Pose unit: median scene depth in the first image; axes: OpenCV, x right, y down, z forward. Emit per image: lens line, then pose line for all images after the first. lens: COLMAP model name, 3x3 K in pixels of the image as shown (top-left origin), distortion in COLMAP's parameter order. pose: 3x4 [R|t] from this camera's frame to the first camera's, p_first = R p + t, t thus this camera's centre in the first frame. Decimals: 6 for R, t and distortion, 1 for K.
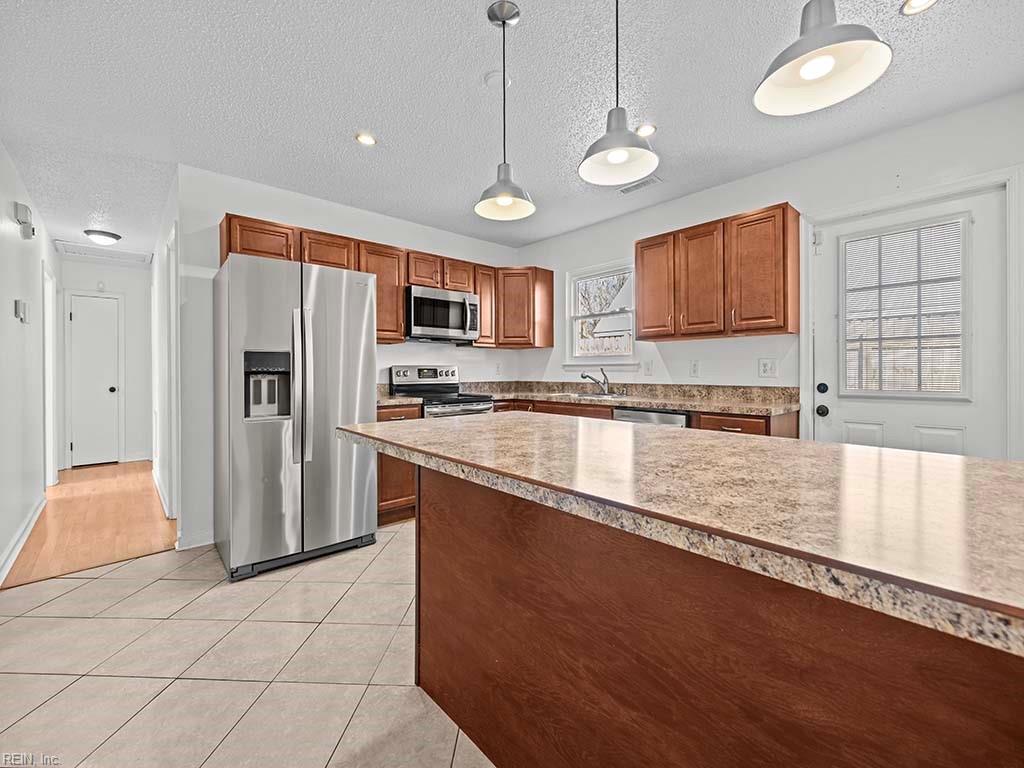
lens RADIAL K [[428.4, 0, 509.0], [0, 428.4, 374.9], [0, 0, 1]] dist [0.000841, 0.000049]
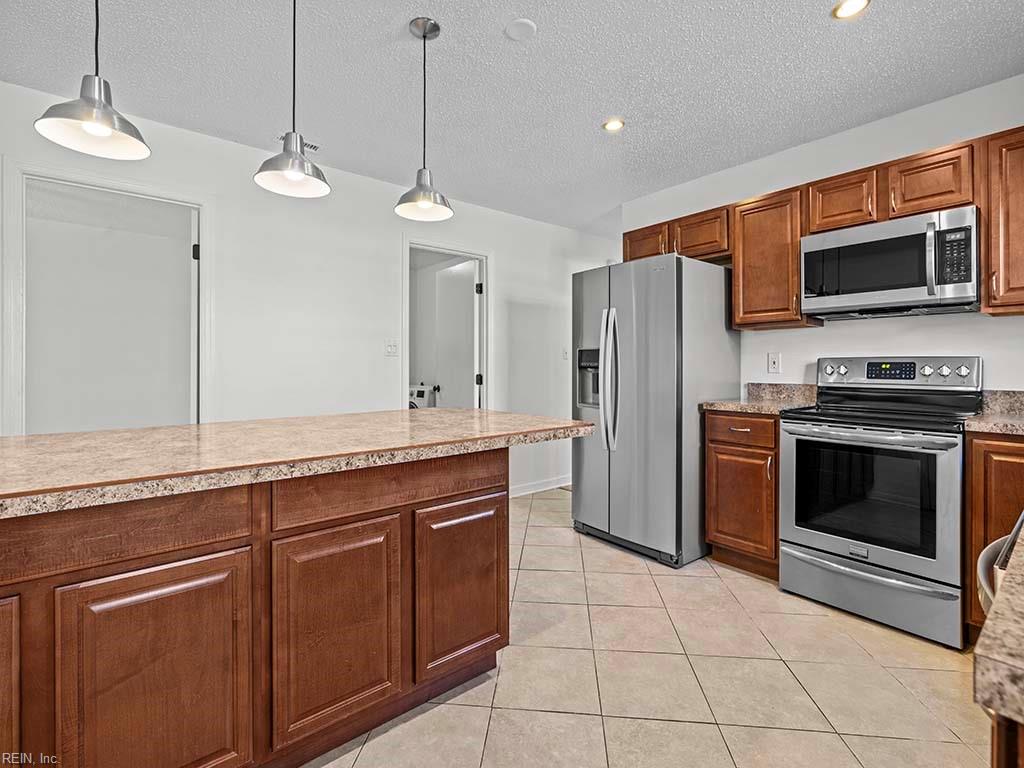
lens RADIAL K [[476.2, 0, 516.7], [0, 476.2, 367.5], [0, 0, 1]] dist [-0.000854, -0.000212]
pose [[-0.033612, 0.009638, -0.999388, 0.654114], [-0.008077, 0.999918, 0.009915, -0.013967], [0.999402, 0.008405, -0.033532, 0.729048]]
